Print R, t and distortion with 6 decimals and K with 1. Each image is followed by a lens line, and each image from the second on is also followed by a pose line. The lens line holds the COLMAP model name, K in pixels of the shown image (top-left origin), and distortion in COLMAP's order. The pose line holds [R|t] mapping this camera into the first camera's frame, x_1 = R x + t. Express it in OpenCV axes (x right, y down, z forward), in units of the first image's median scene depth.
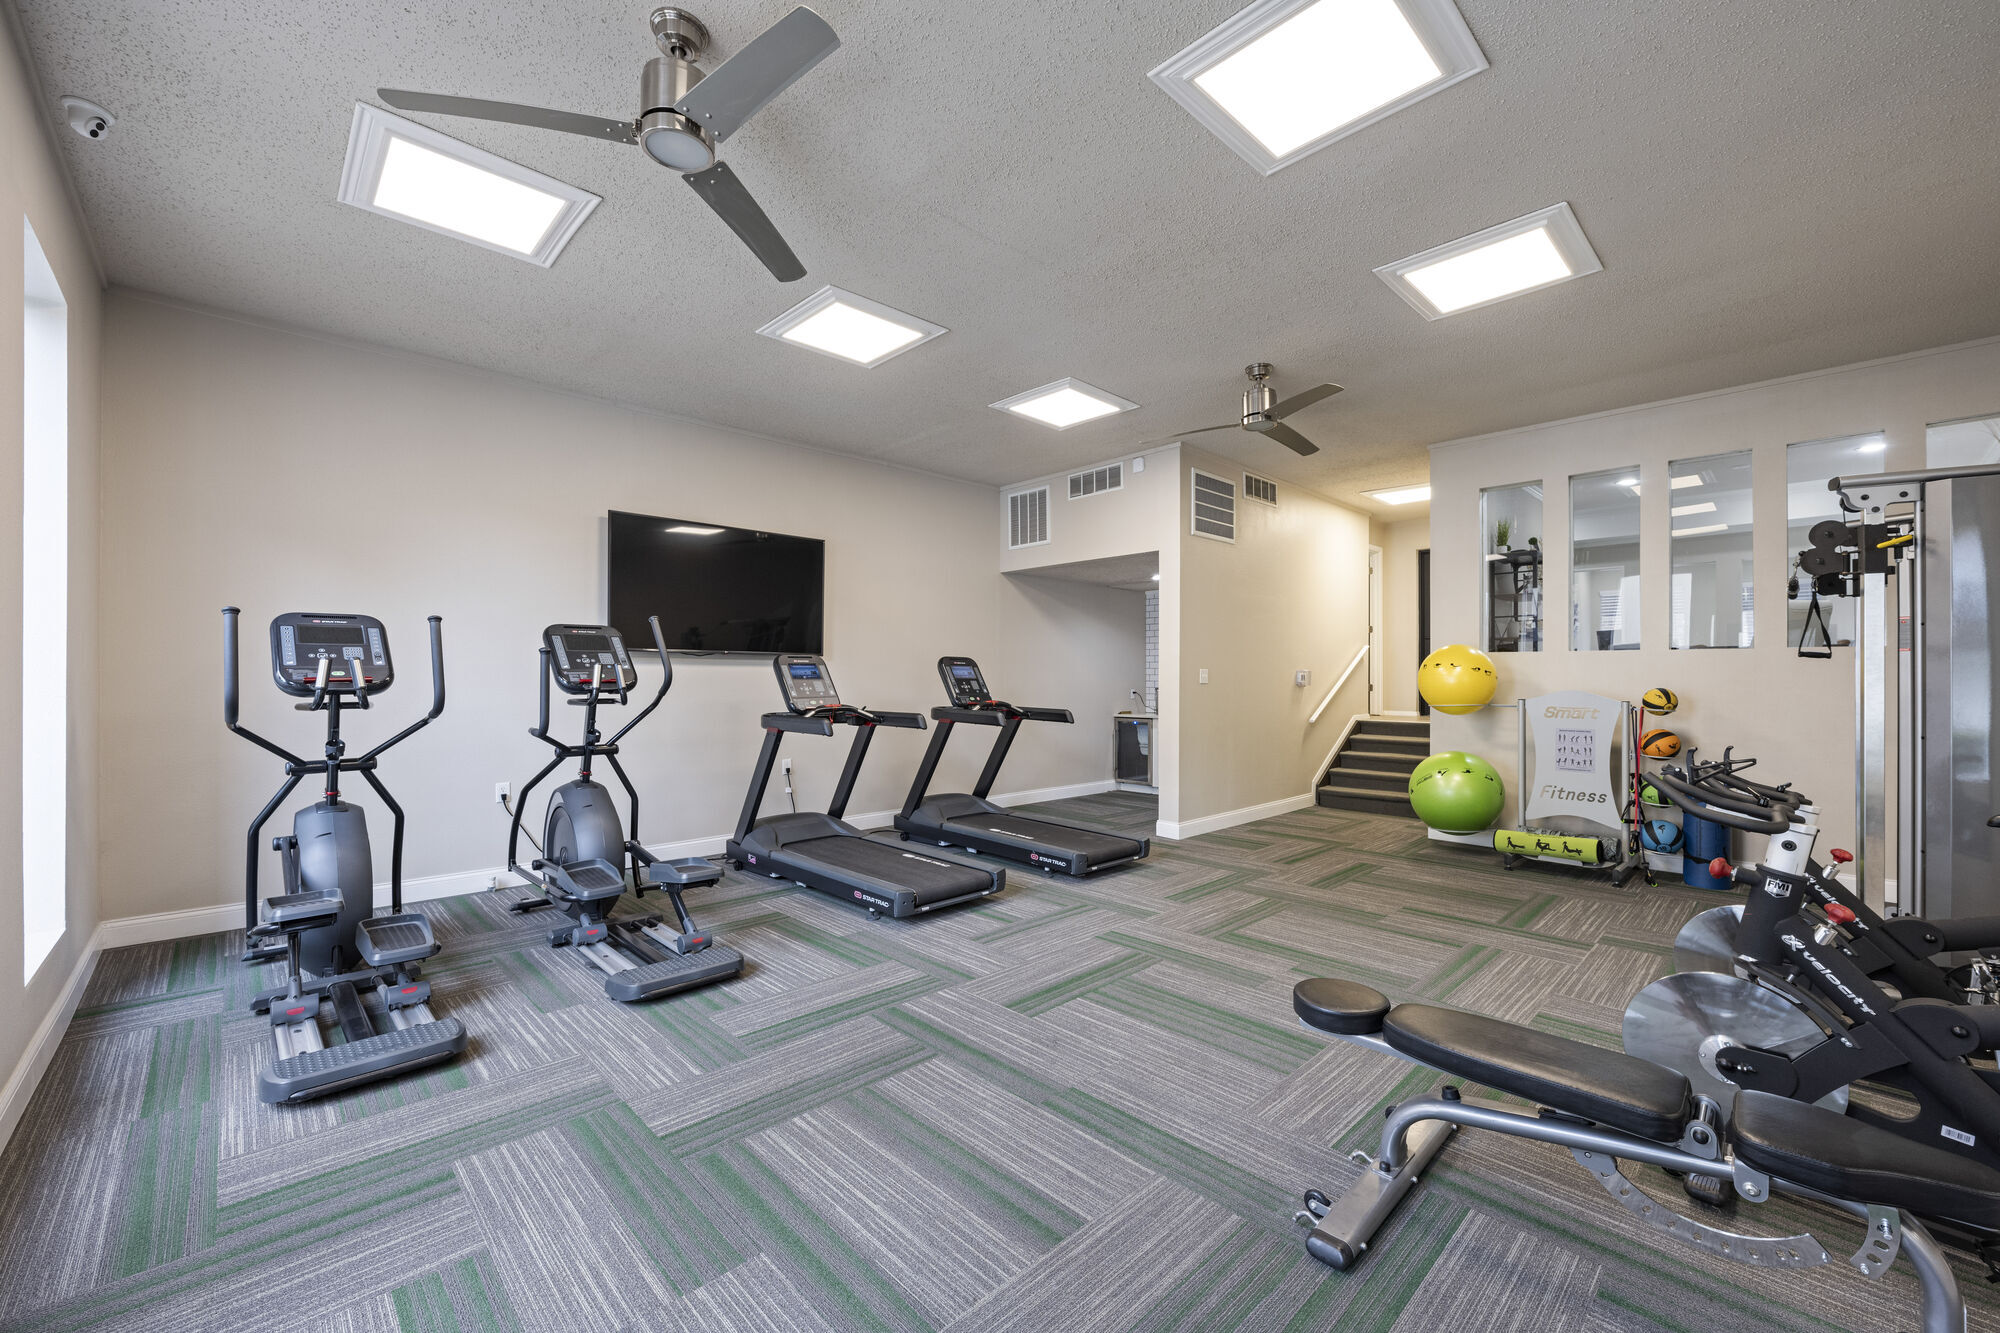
lens RADIAL K [[797.5, 0, 1001.8], [0, 797.5, 673.6], [0, 0, 1]] dist [-0.002769, 0.001380]
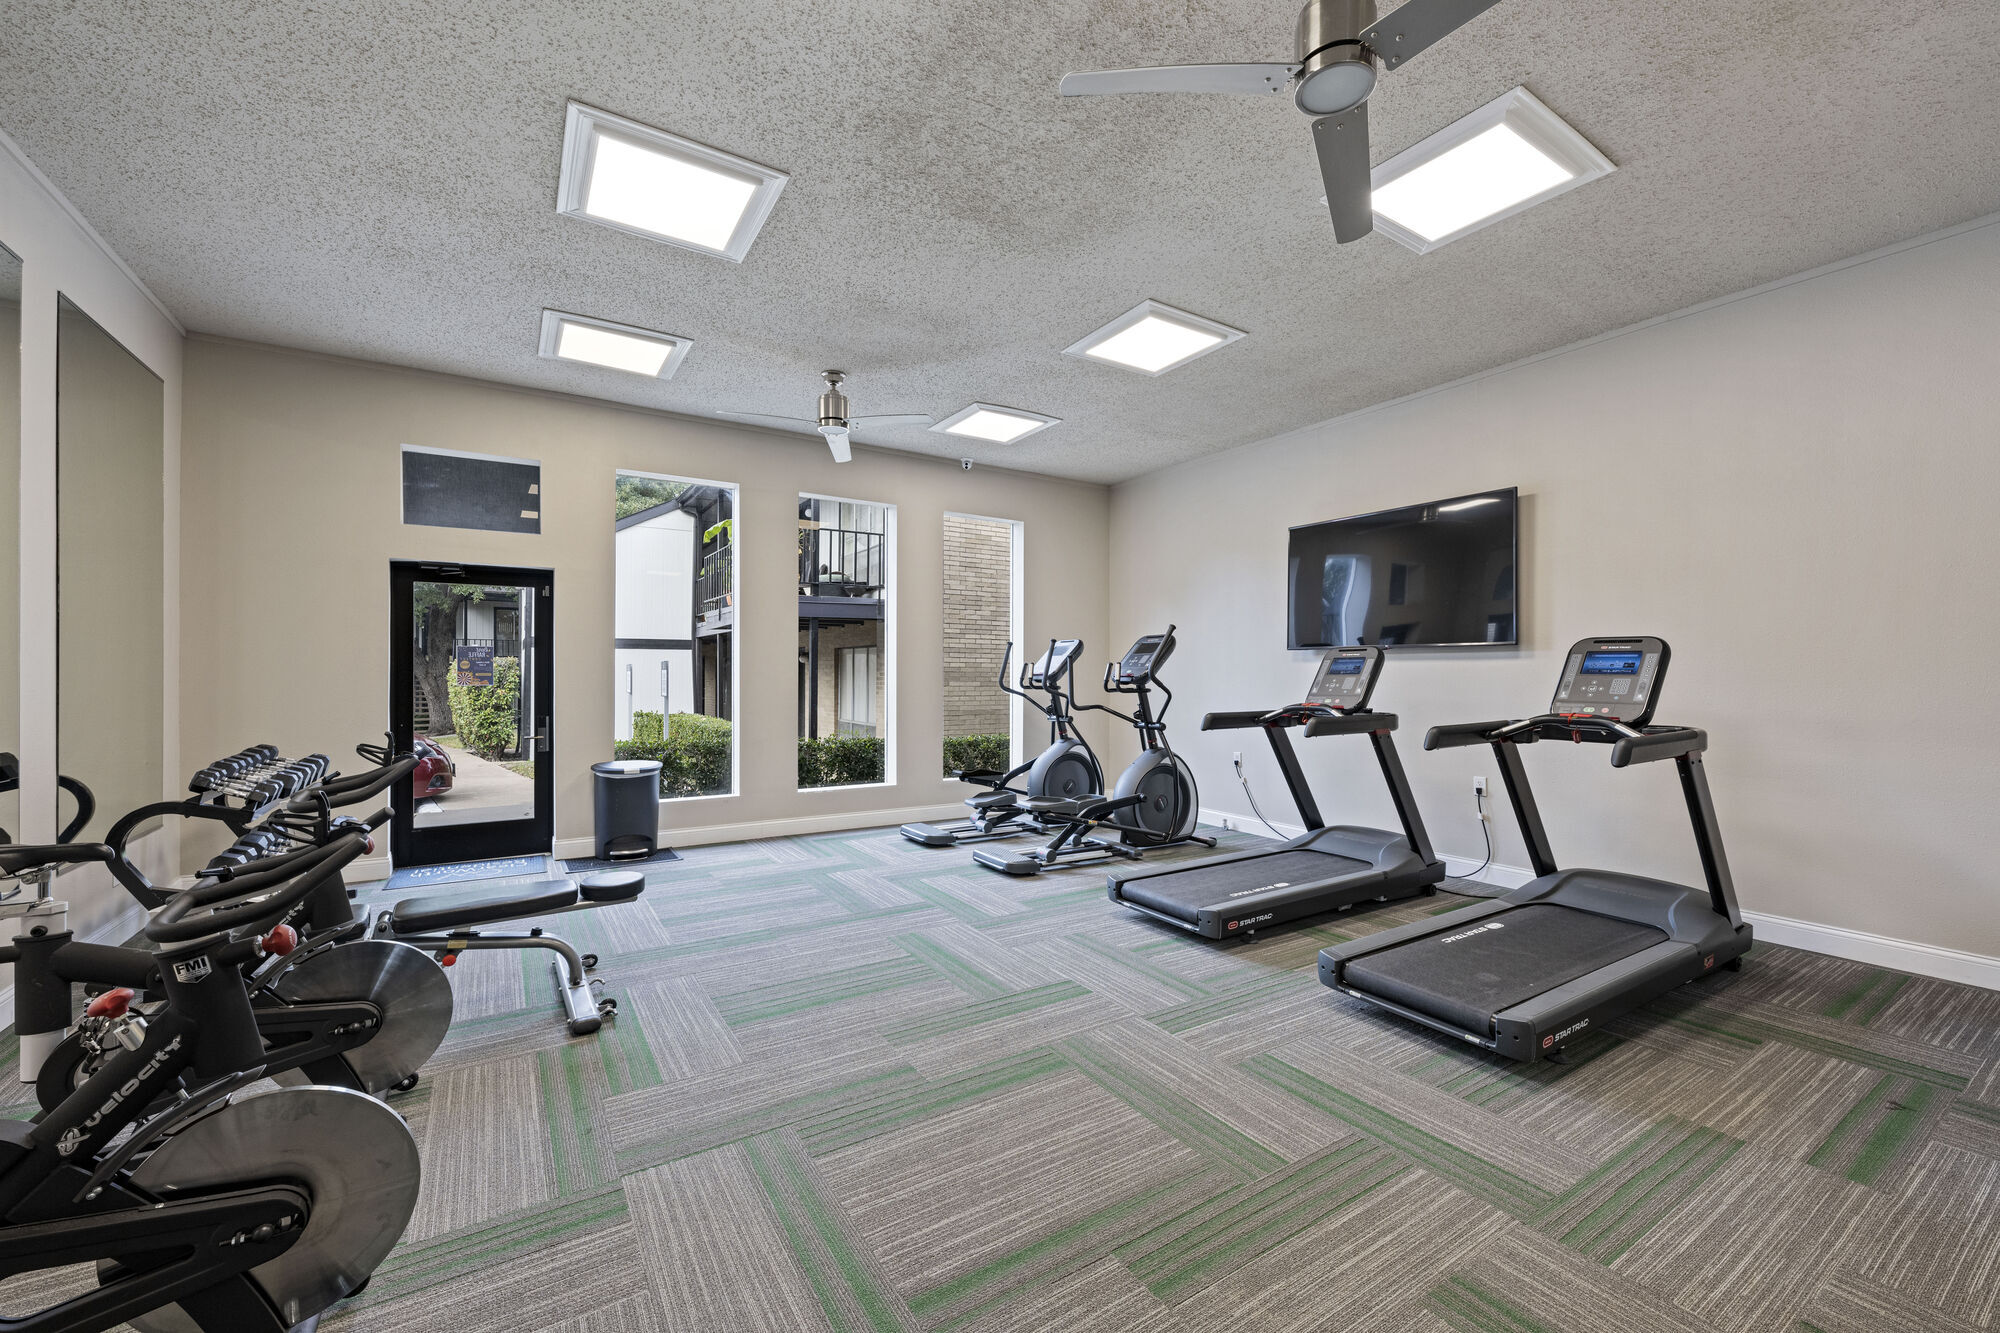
lens RADIAL K [[797.5, 0, 999.7], [0, 797.5, 667.8], [0, 0, 1]] dist [-0.002769, 0.001380]
pose [[-0.200930, -0.010566, -0.979549, 0.943594], [-0.003204, 0.999944, -0.010128, 0.013359], [0.979600, 0.001104, -0.200953, 1.087336]]
